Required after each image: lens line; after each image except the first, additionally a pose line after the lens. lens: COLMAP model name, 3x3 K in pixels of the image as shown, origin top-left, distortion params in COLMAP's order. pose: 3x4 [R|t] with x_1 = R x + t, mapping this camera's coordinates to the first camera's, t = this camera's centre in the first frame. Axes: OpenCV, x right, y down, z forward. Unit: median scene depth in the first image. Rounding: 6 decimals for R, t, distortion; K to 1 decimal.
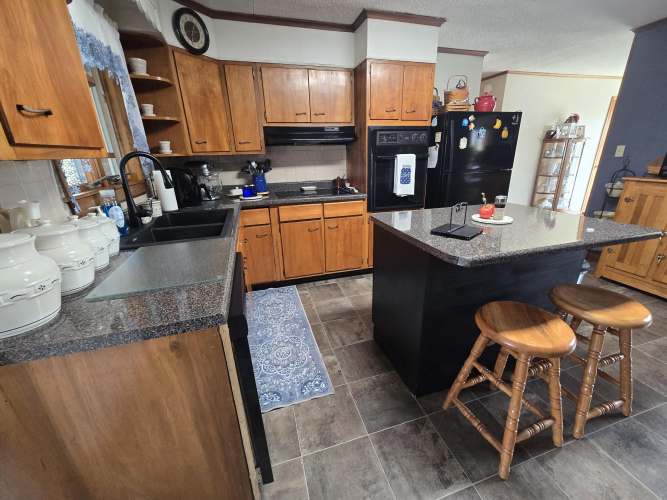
lens RADIAL K [[272.5, 0, 335.4], [0, 272.5, 248.8], [0, 0, 1]] dist [-0.006320, -0.000083]
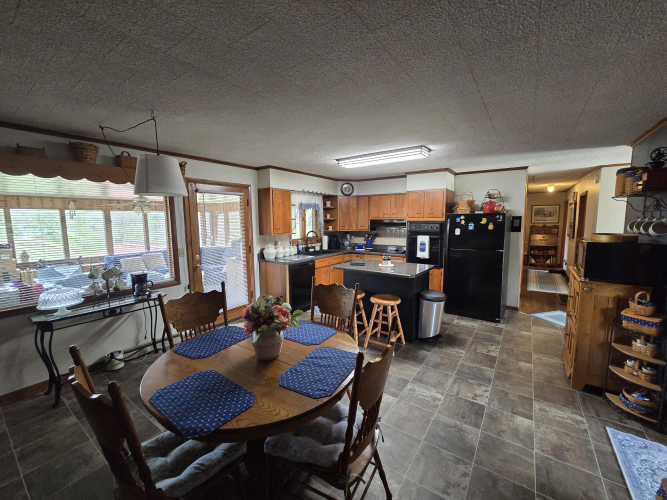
lens RADIAL K [[272.5, 0, 339.4], [0, 272.5, 249.8], [0, 0, 1]] dist [-0.006320, -0.000083]
pose [[0.620197, 0.107344, -0.777067, 1.918363], [-0.268936, 0.959655, -0.082077, 0.059838], [0.736905, 0.259885, 0.624044, -0.746172]]
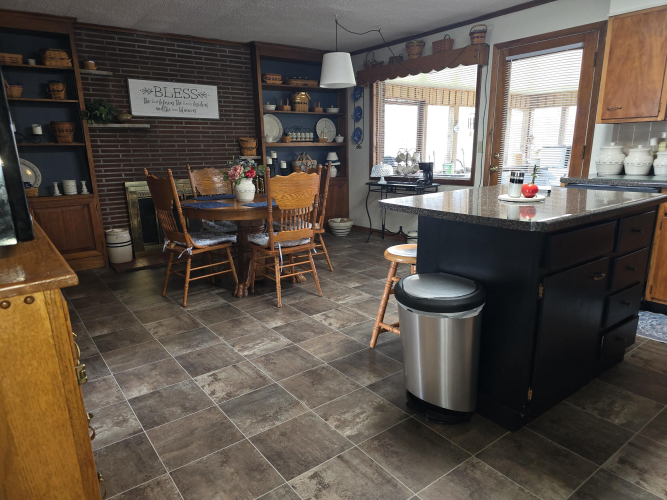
lens RADIAL K [[445.2, 0, 341.4], [0, 445.2, 272.7], [0, 0, 1]] dist [0.045492, -0.038954]
pose [[-0.936722, 0.135317, -0.322865, 1.404988], [-0.074111, 0.824719, 0.560666, -0.582669], [0.342141, 0.549116, -0.762503, 1.764344]]
